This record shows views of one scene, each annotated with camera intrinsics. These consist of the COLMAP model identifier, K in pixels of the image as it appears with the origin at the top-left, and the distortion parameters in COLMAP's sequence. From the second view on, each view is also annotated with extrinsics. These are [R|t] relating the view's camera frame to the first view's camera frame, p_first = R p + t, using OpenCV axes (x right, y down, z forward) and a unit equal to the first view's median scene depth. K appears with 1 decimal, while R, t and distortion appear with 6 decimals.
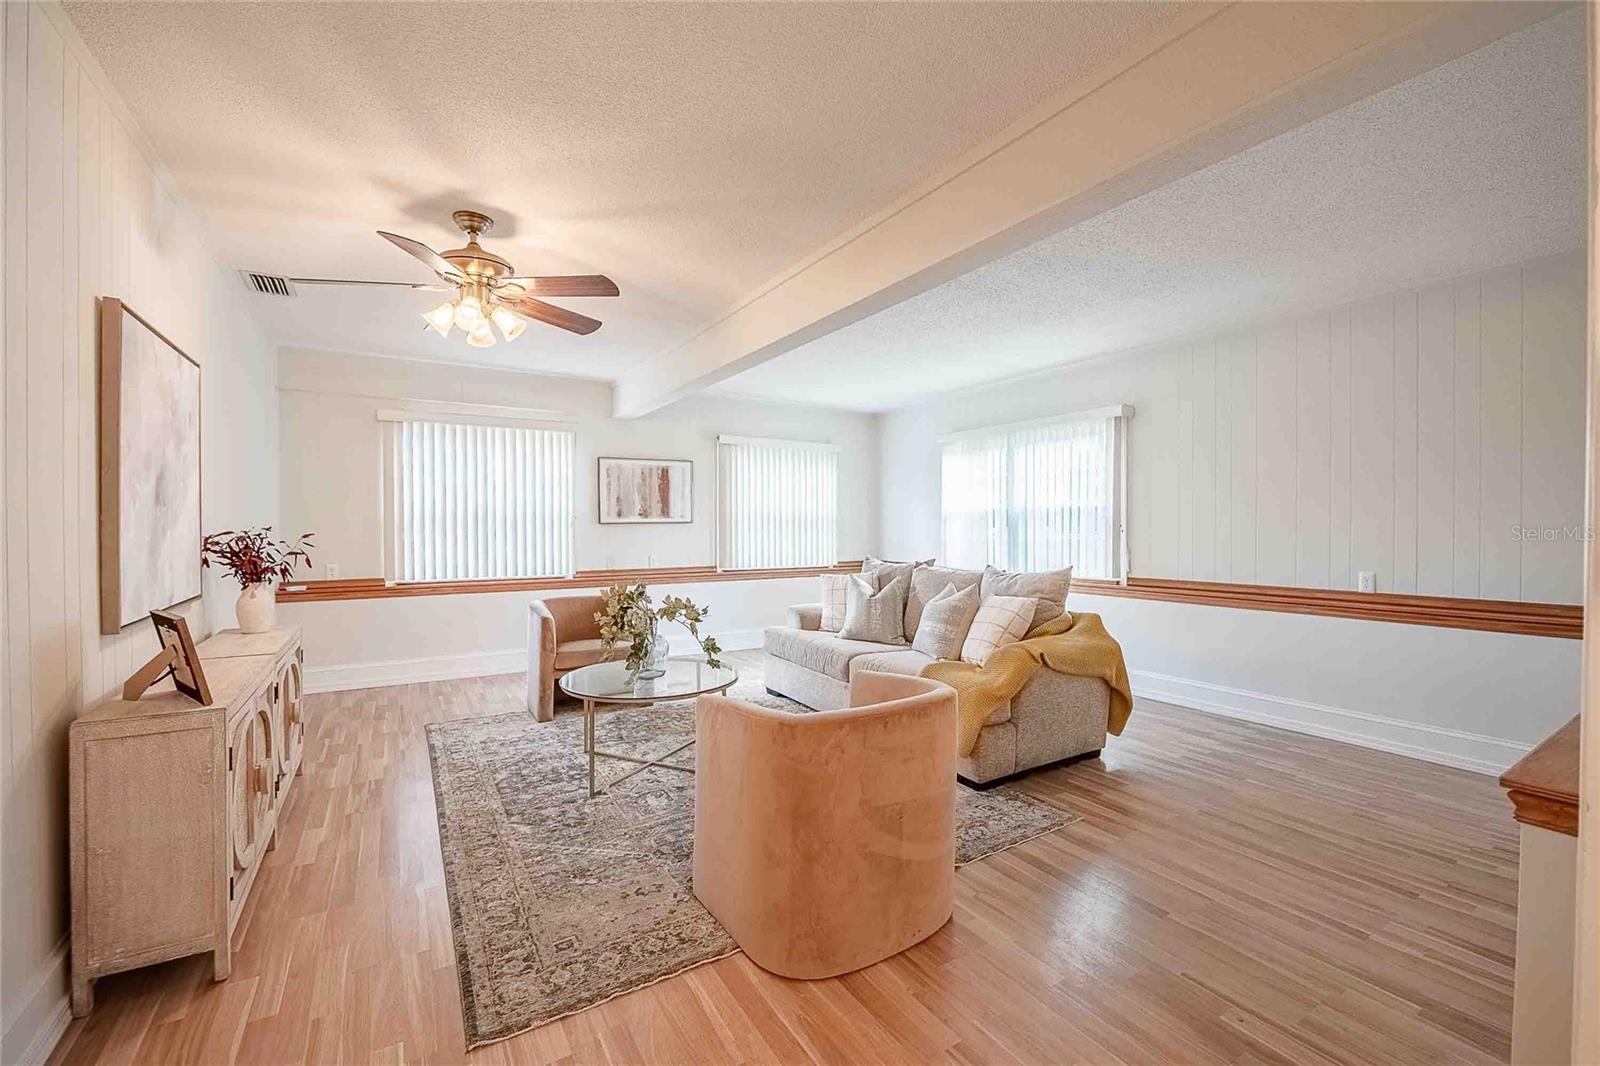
lens RADIAL K [[653.4, 0, 808.8], [0, 653.4, 528.0], [0, 0, 1]] dist [-0.009434, 0.000115]
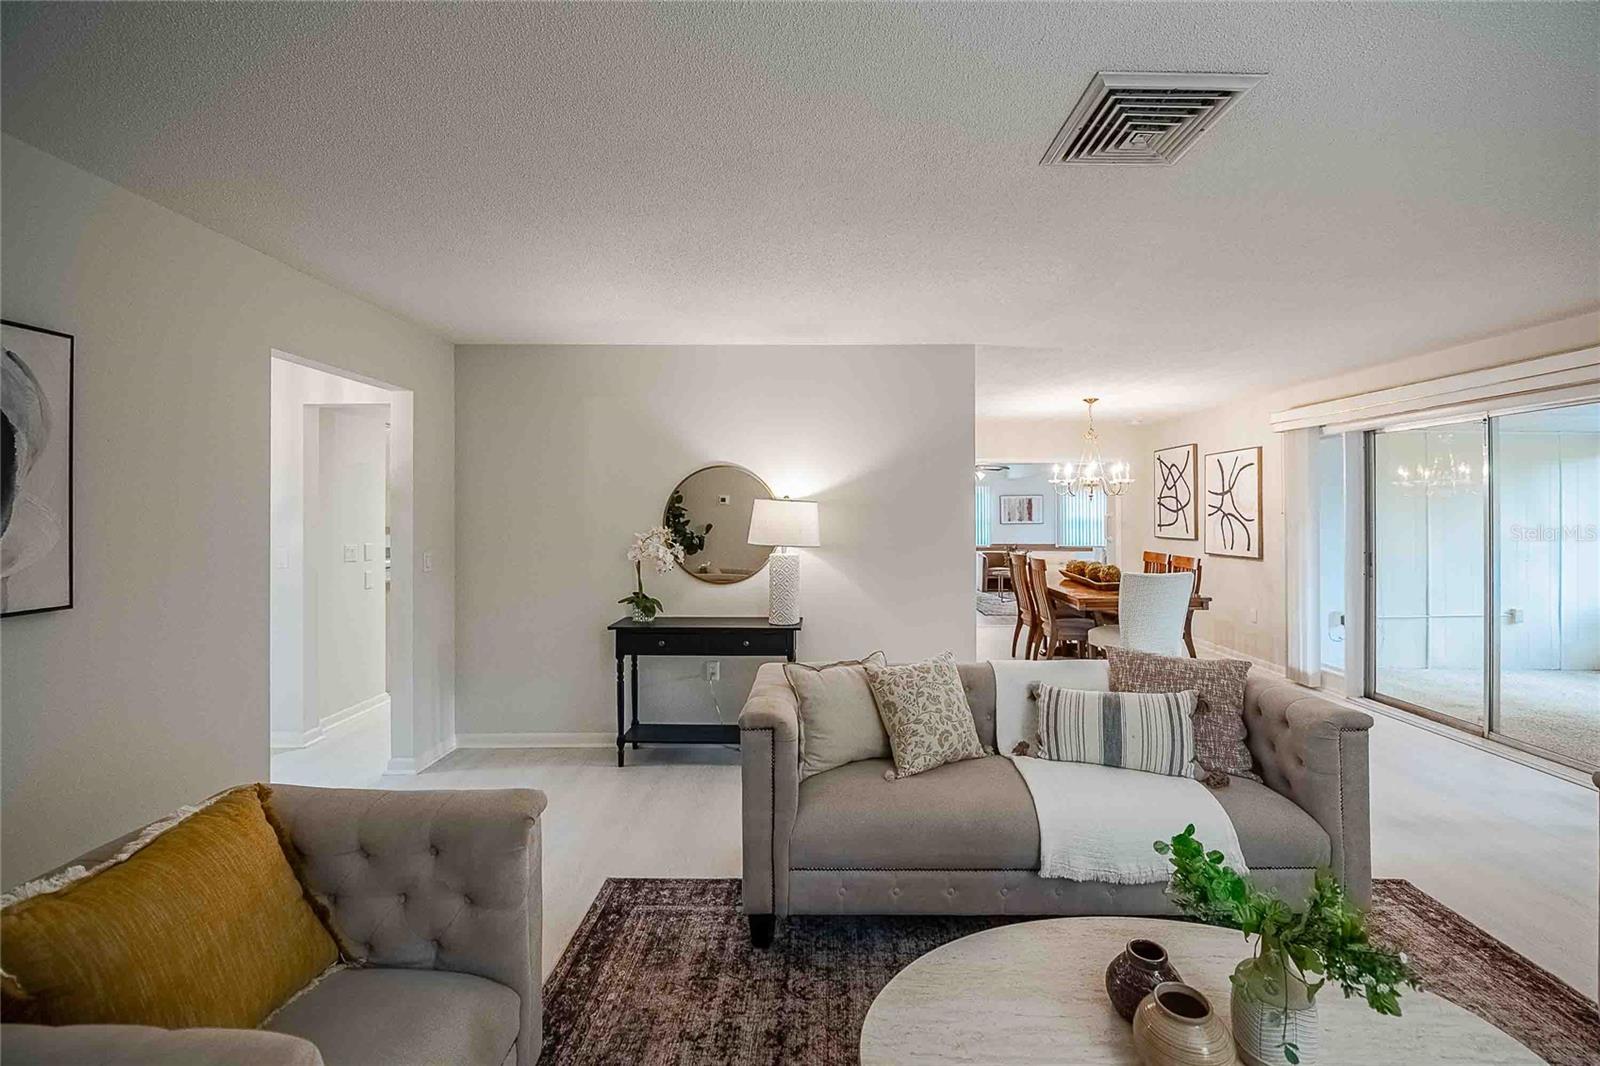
lens RADIAL K [[653.4, 0, 819.9], [0, 653.4, 508.7], [0, 0, 1]] dist [-0.009434, 0.000115]
pose [[0.845980, -0.000871, -0.533215, 0.560364], [-0.004995, 0.999942, -0.009559, -0.053436], [0.533192, 0.010750, 0.845926, -1.965137]]
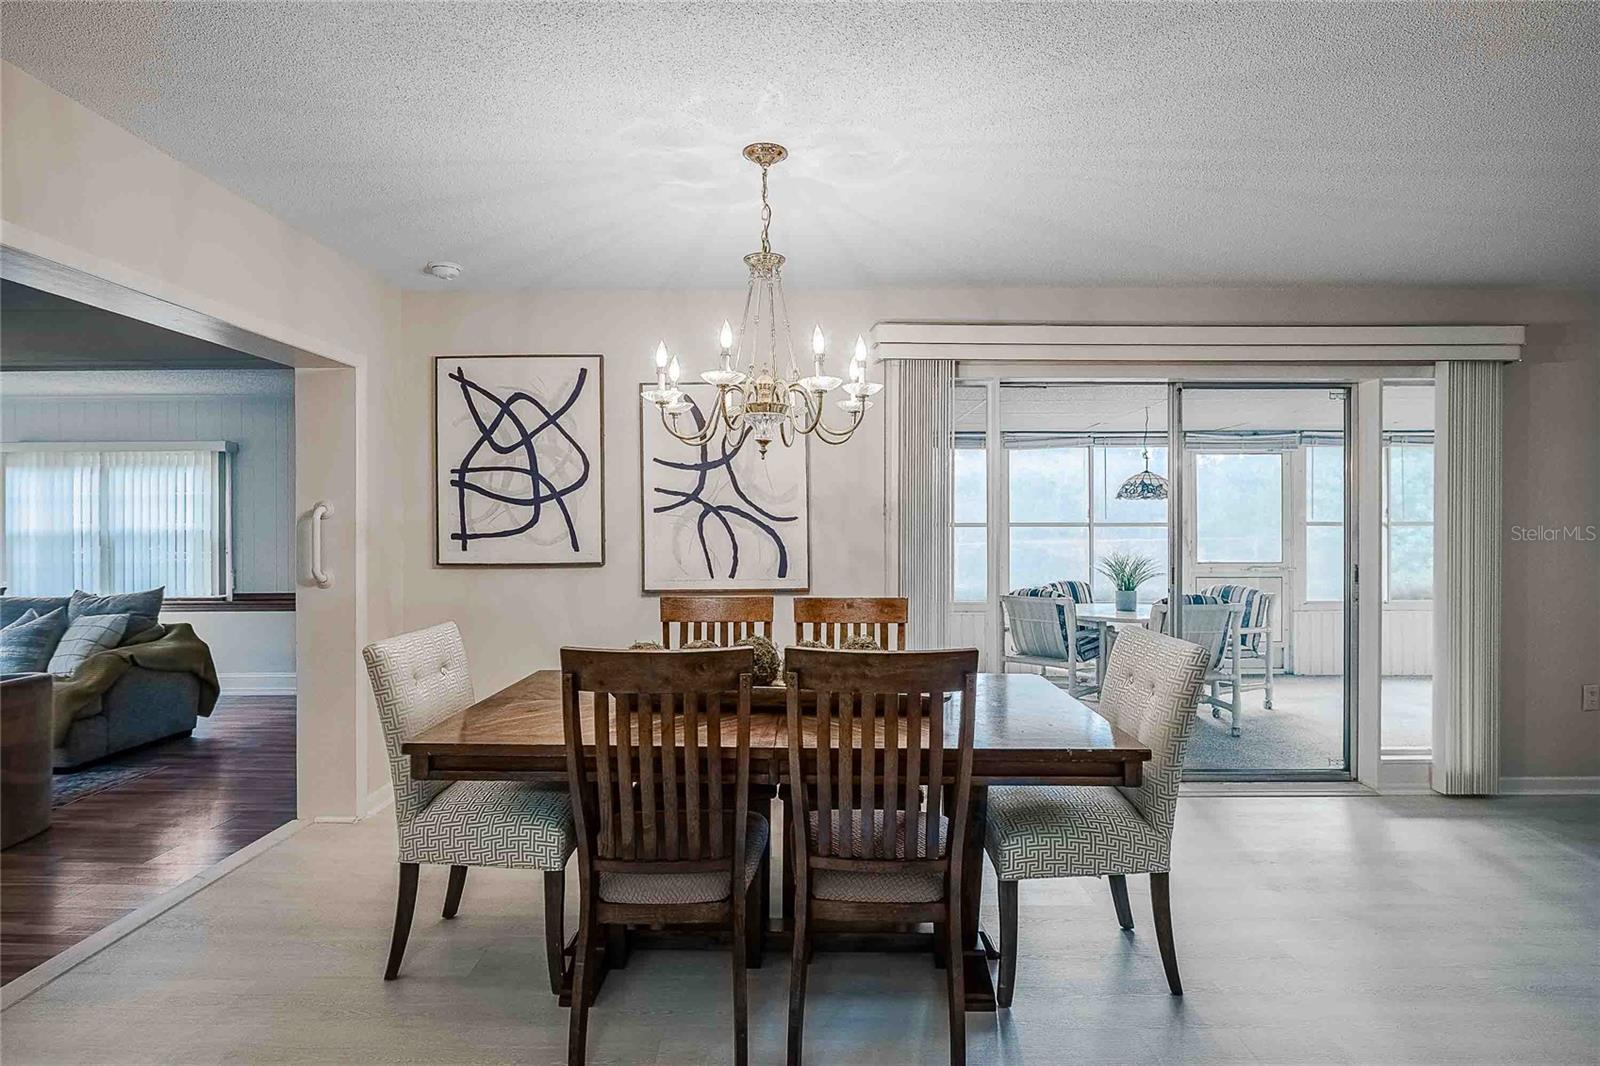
lens RADIAL K [[814.7, 0, 804.1], [0, 814.7, 531.7], [0, 0, 1]] dist [-0.013779, 0.000176]
pose [[0.534319, -0.001905, 0.845281, -0.211218], [0.006089, 0.999980, -0.001596, -0.029684], [-0.845261, 0.006000, 0.534320, -0.739534]]
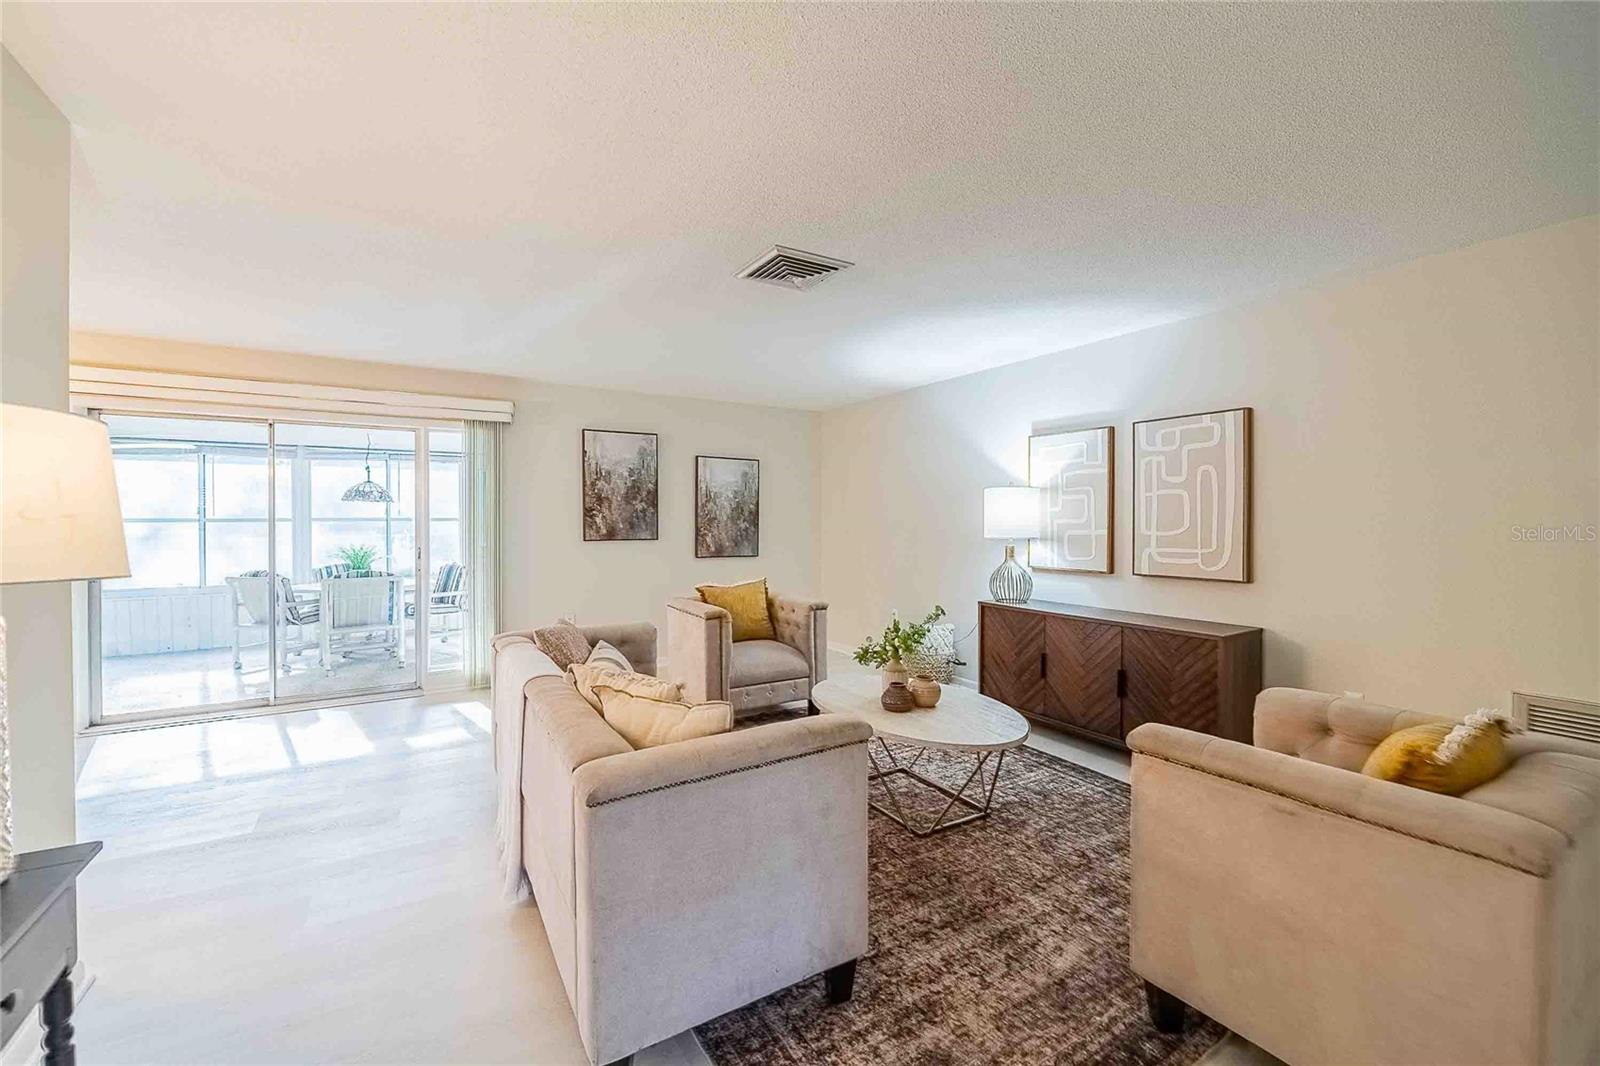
lens RADIAL K [[653.4, 0, 802.3], [0, 653.4, 524.3], [0, 0, 1]] dist [-0.009434, 0.000115]
pose [[0.013200, -0.005249, 0.999899, -0.218785], [0.009734, 0.999940, 0.005121, -0.029080], [-0.999866, 0.009665, 0.013250, -1.513860]]
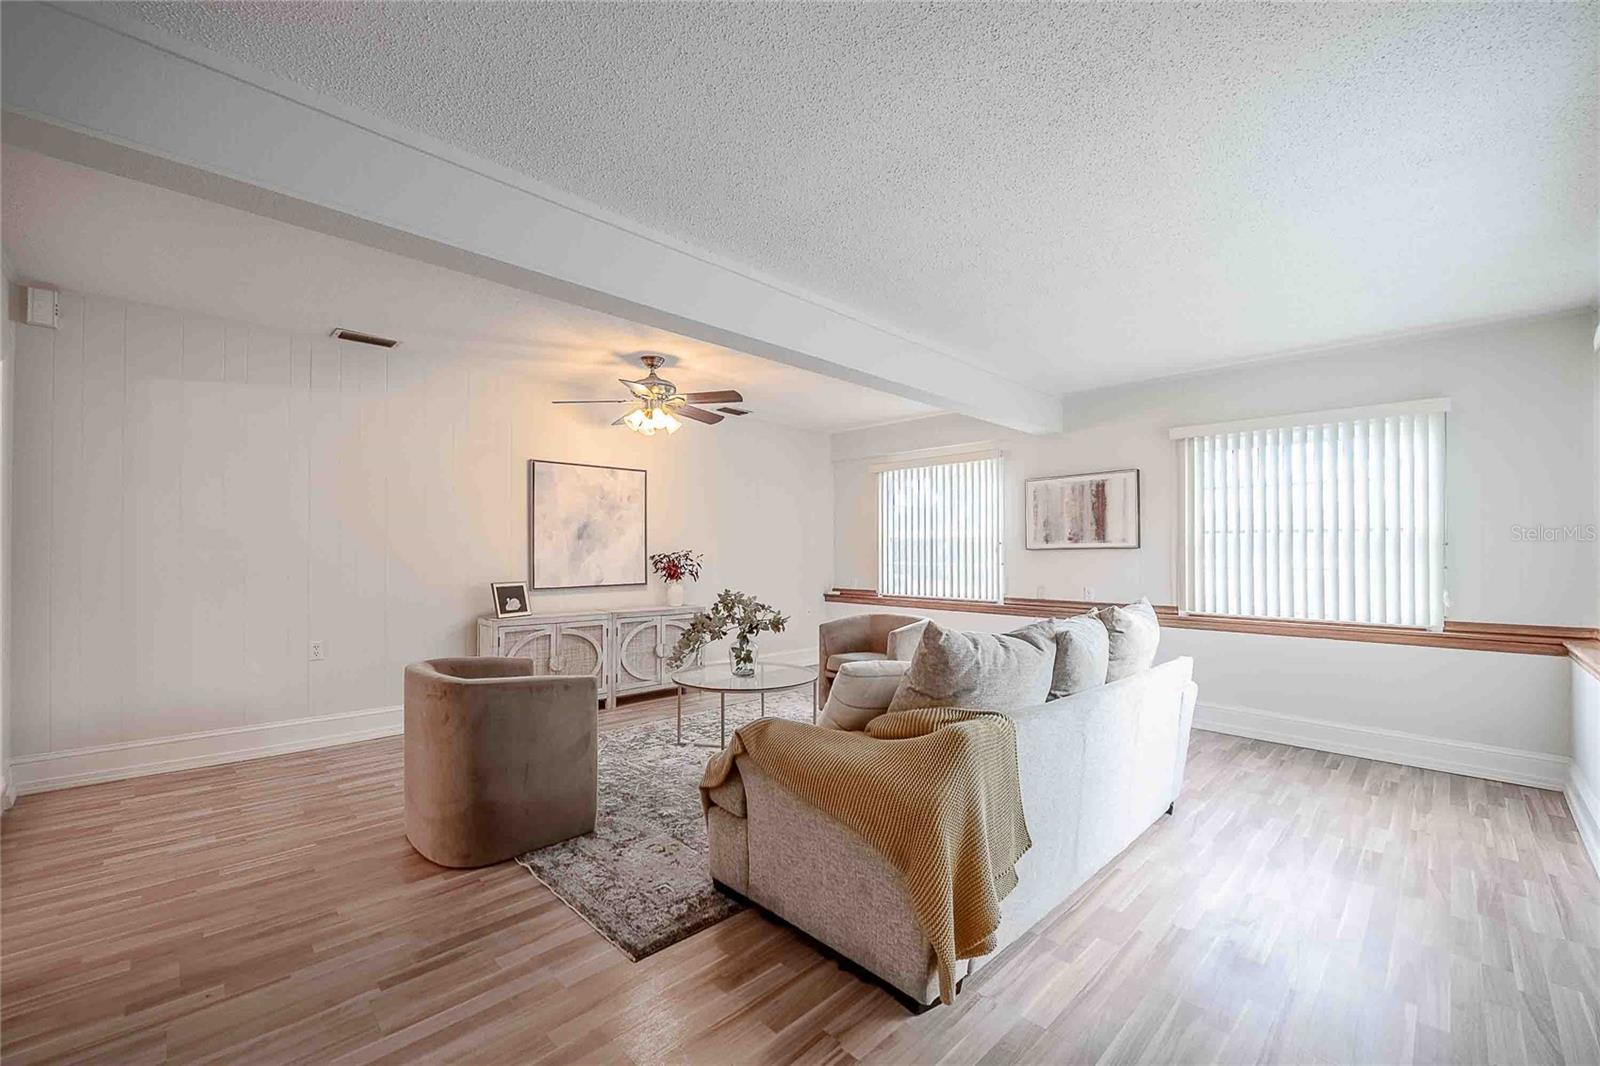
lens RADIAL K [[653.4, 0, 801.7], [0, 653.4, 541.5], [0, 0, 1]] dist [-0.009434, 0.000115]
pose [[0.220454, -0.019096, -0.975210, 0.796373], [-0.010827, 0.999699, -0.022023, 0.009040], [0.975337, 0.015413, 0.220181, 0.703610]]
